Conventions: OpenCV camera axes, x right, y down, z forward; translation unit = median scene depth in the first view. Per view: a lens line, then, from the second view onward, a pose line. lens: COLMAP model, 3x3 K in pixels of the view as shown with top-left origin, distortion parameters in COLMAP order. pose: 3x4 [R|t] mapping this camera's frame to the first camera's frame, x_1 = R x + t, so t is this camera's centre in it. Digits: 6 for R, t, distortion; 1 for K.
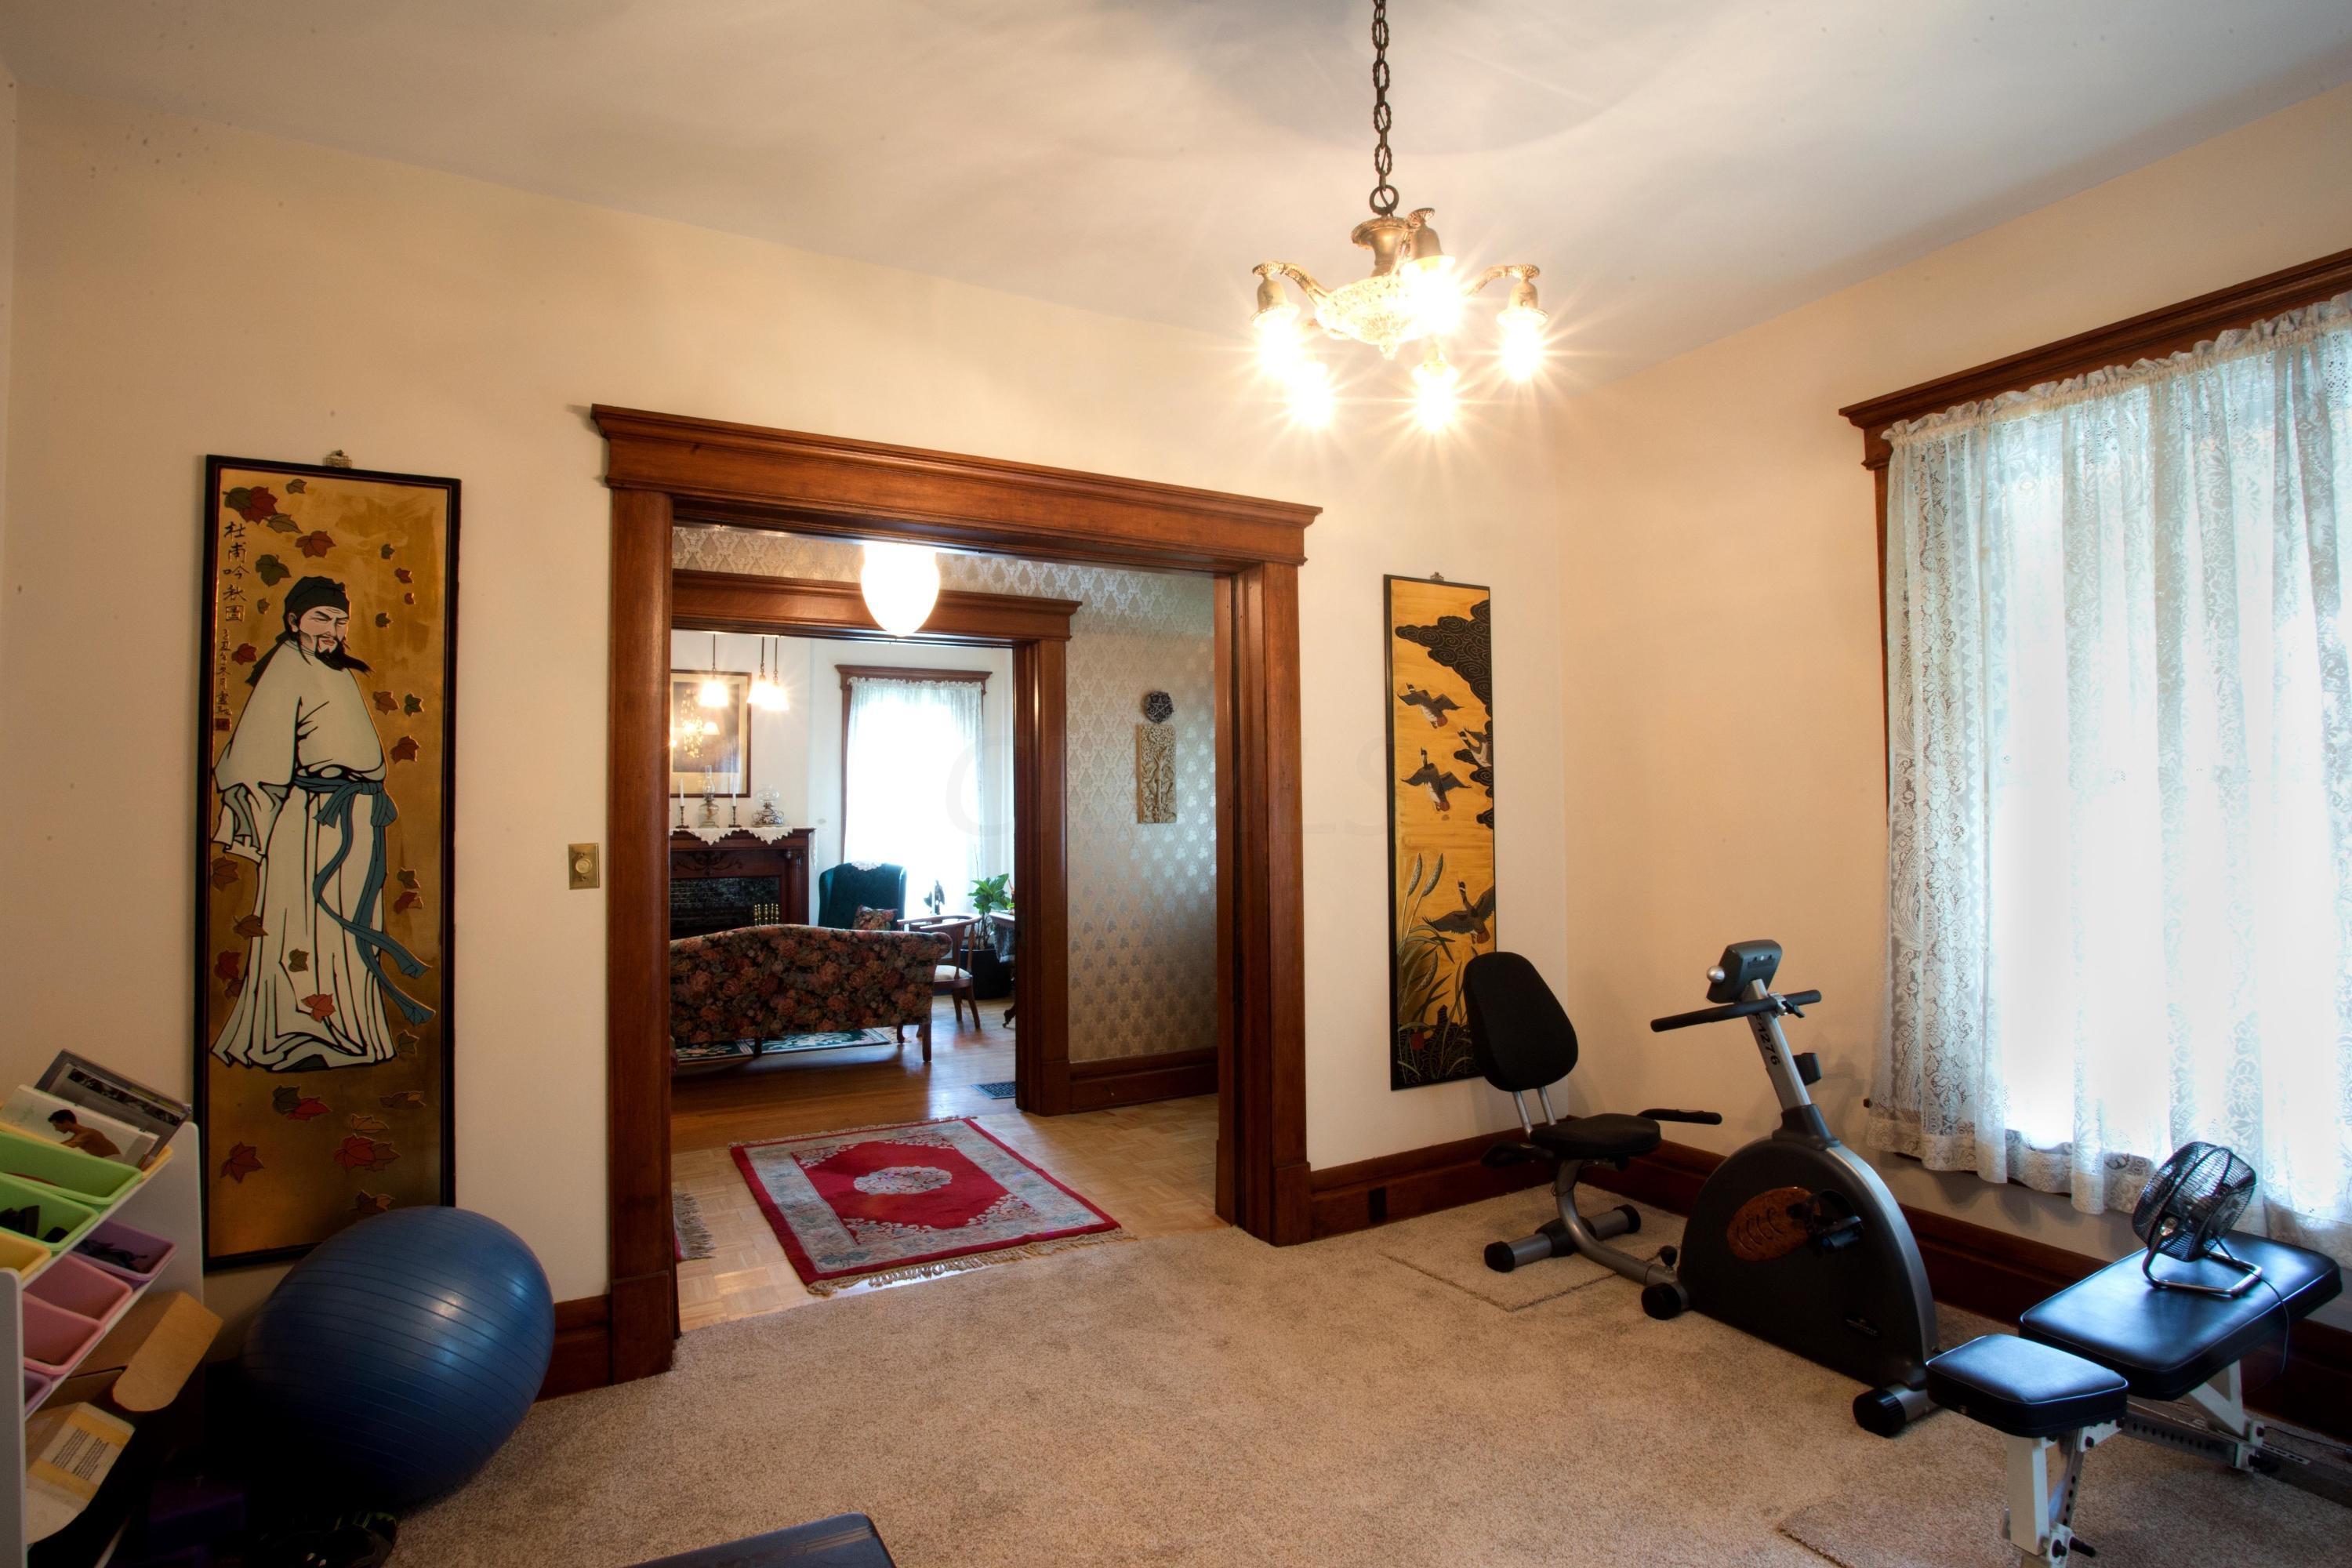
lens RADIAL K [[1172.6, 0, 1168.7], [0, 1172.6, 760.6], [0, 0, 1]] dist [-0.068863, 0.030526]
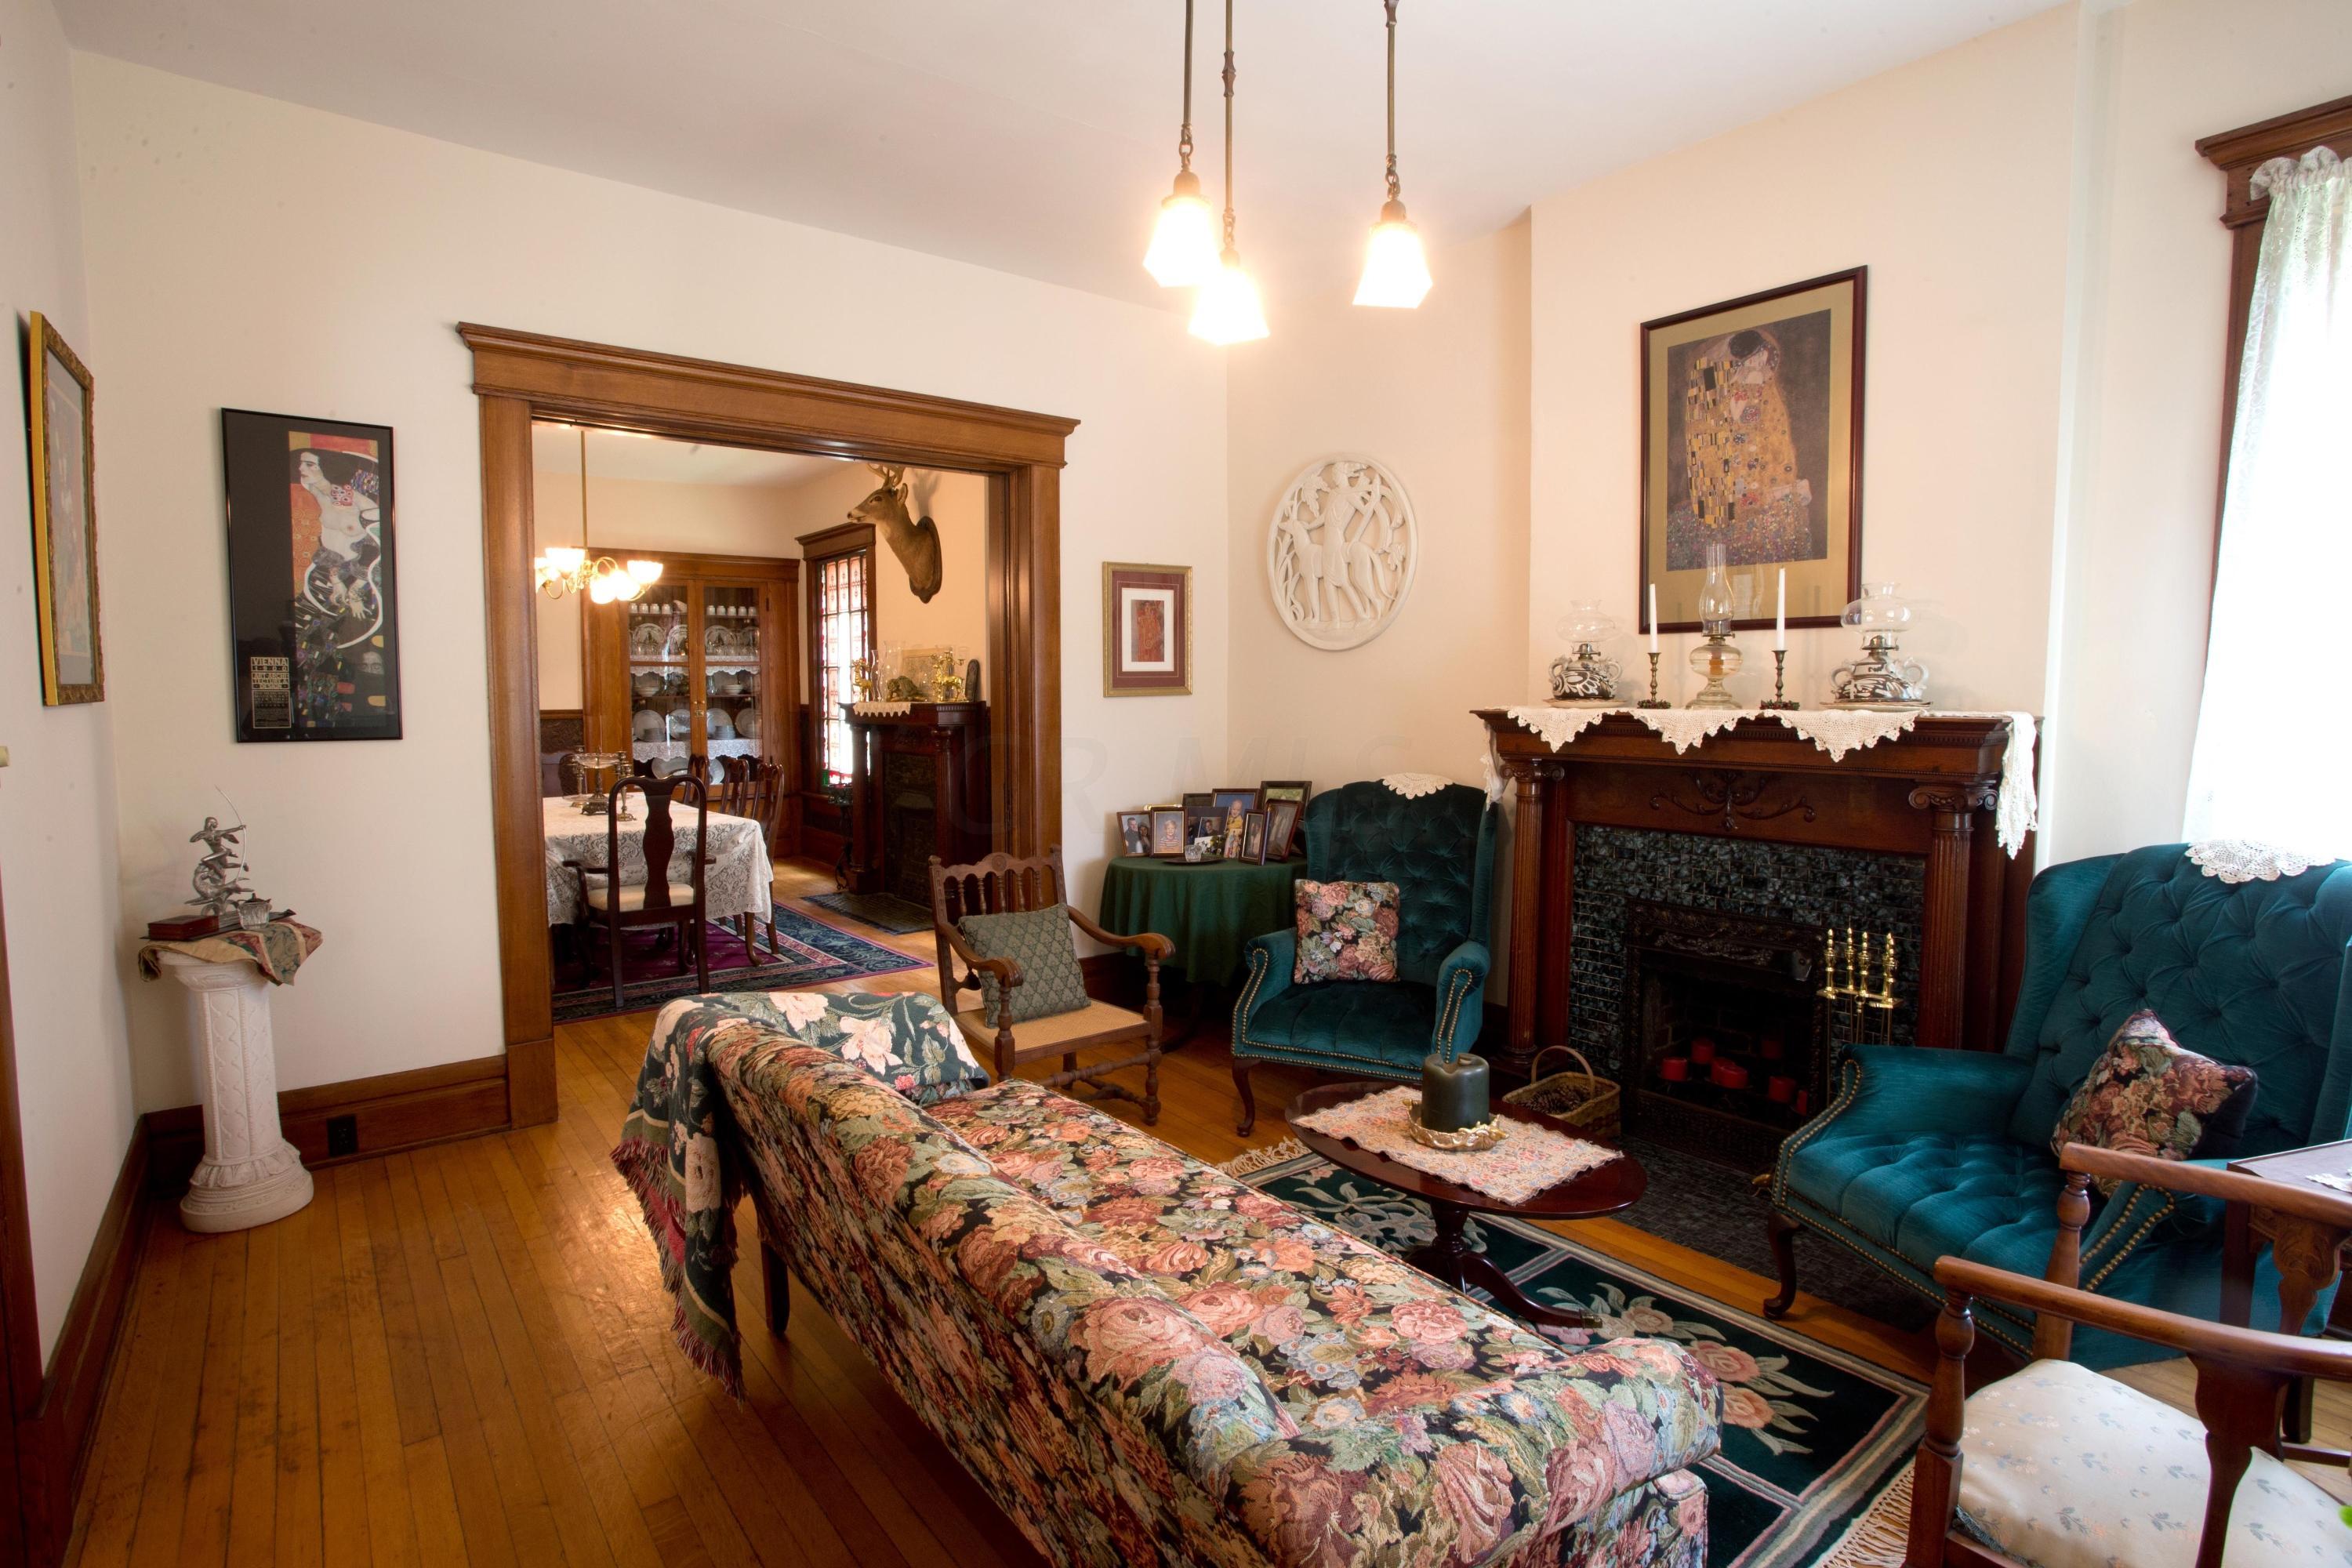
lens RADIAL K [[1172.6, 0, 1167.7], [0, 1172.6, 768.5], [0, 0, 1]] dist [-0.068863, 0.030526]
pose [[0.162808, 0.075926, -0.983732, -0.111341], [0.043542, 0.995510, 0.084041, 0.086289], [0.985697, -0.056516, 0.158771, 1.740603]]
